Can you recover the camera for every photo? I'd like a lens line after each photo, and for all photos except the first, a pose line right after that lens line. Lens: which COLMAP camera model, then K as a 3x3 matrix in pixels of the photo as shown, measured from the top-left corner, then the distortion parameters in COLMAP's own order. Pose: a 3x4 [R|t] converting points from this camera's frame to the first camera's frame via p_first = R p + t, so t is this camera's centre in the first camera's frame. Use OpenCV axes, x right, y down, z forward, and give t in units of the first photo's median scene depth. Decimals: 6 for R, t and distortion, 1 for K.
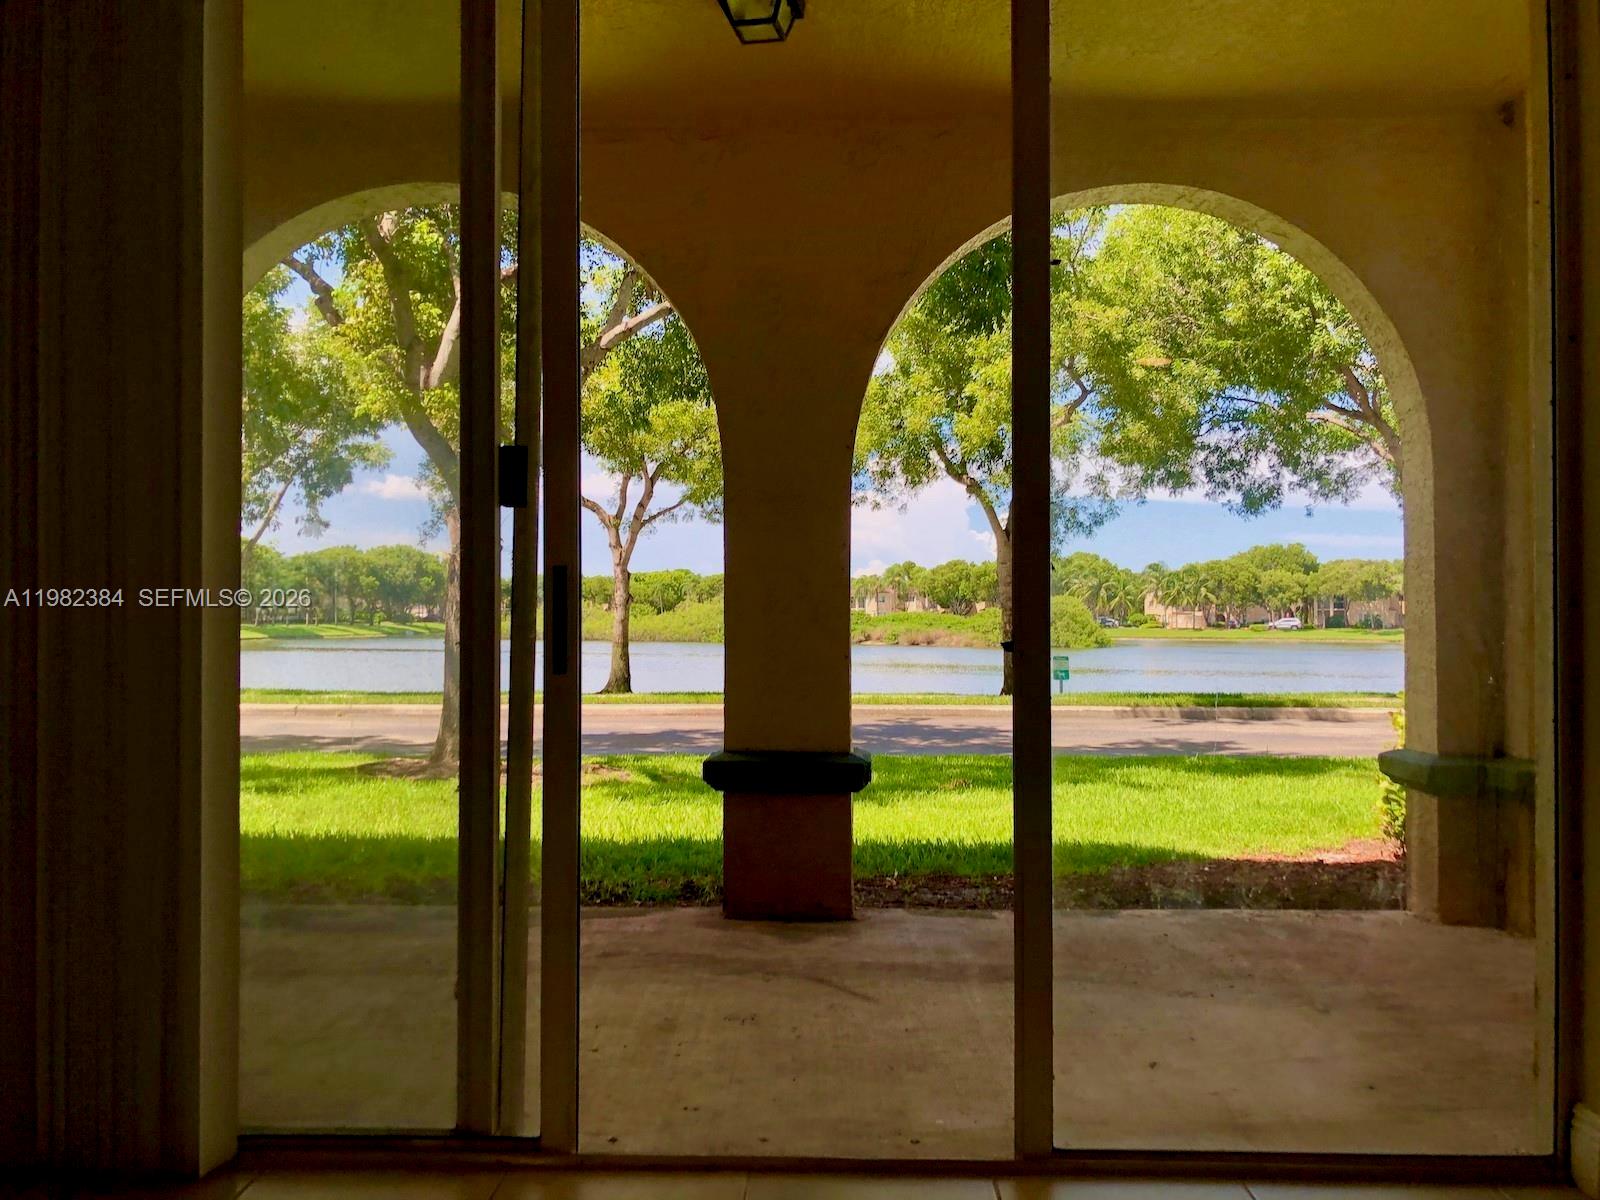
lens RADIAL K [[1280.0, 0, 800.0], [0, 1280.0, 600.0], [0, 0, 1]] dist [0.088279, 0.001994]
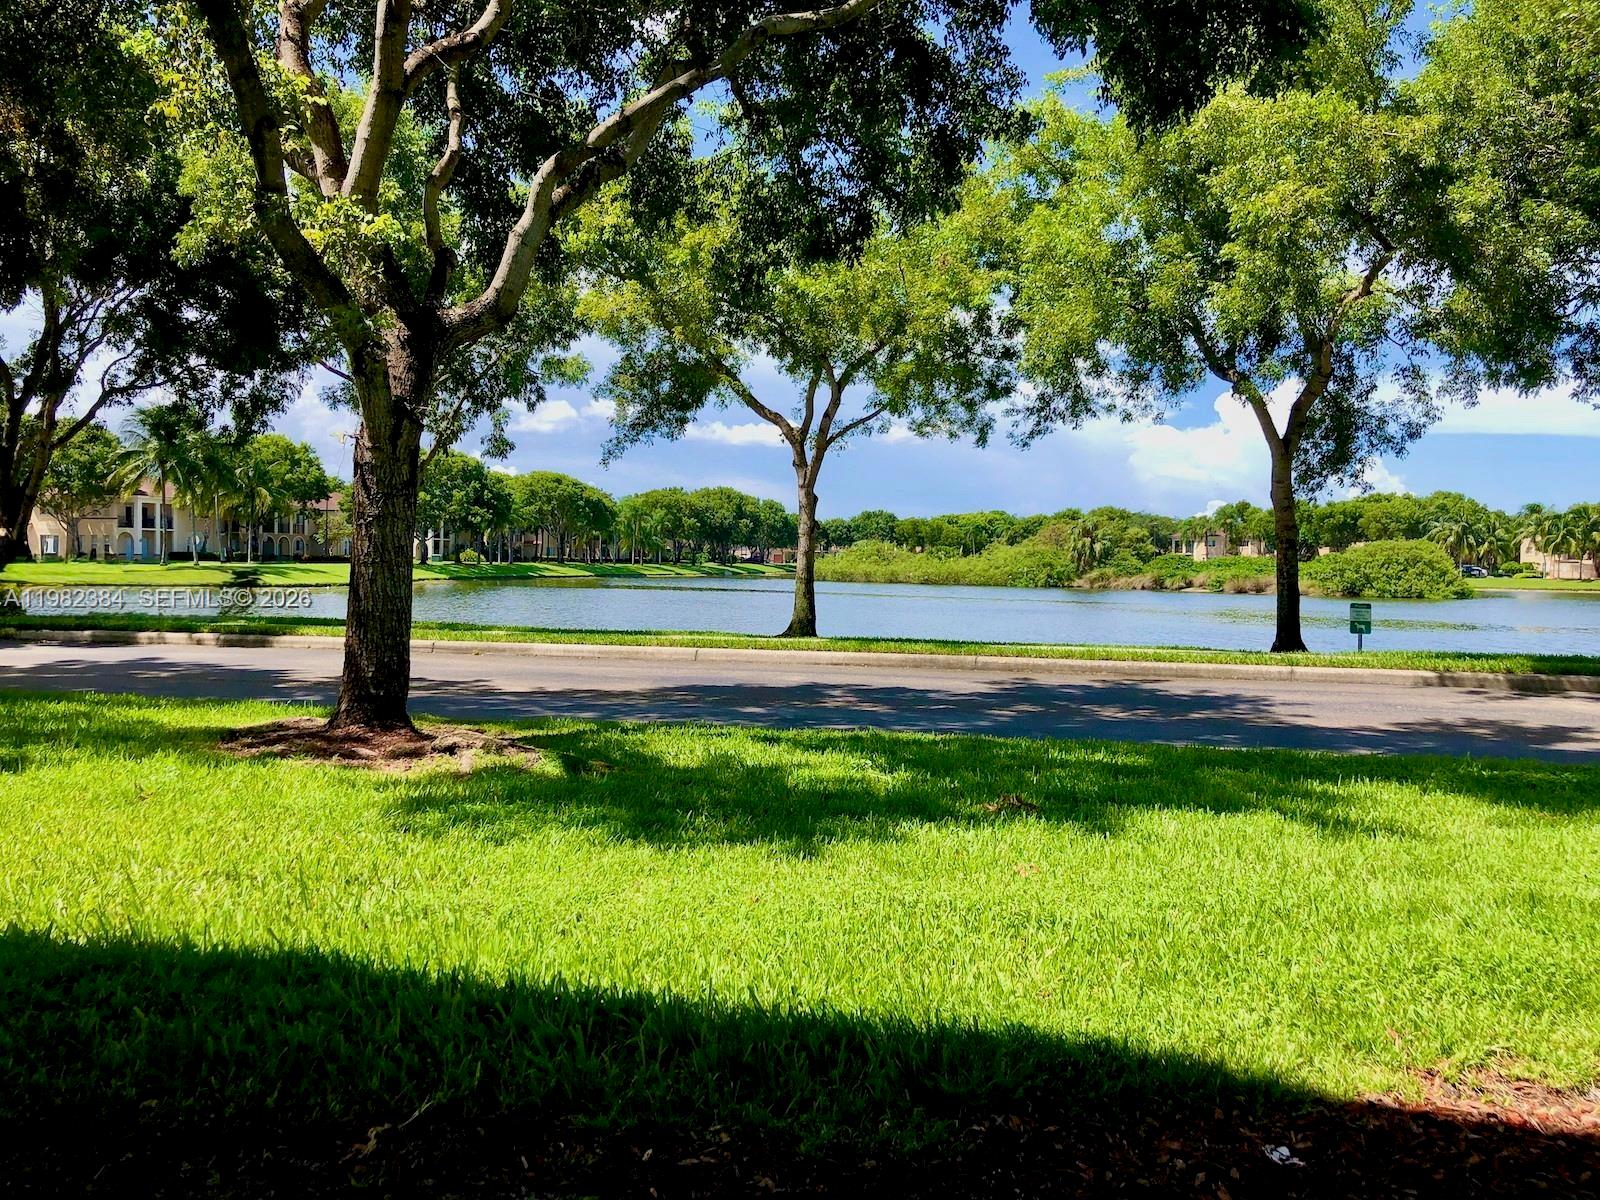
lens RADIAL K [[1318.4, 0, 807.9], [0, 1318.4, 596.3], [0, 0, 1]] dist [0.010685, 0.012026]
pose [[0.972960, 0.016626, -0.230376, 0.064449], [-0.007249, 0.999113, 0.041491, 0.008961], [0.230861, -0.038699, 0.972217, 0.148408]]
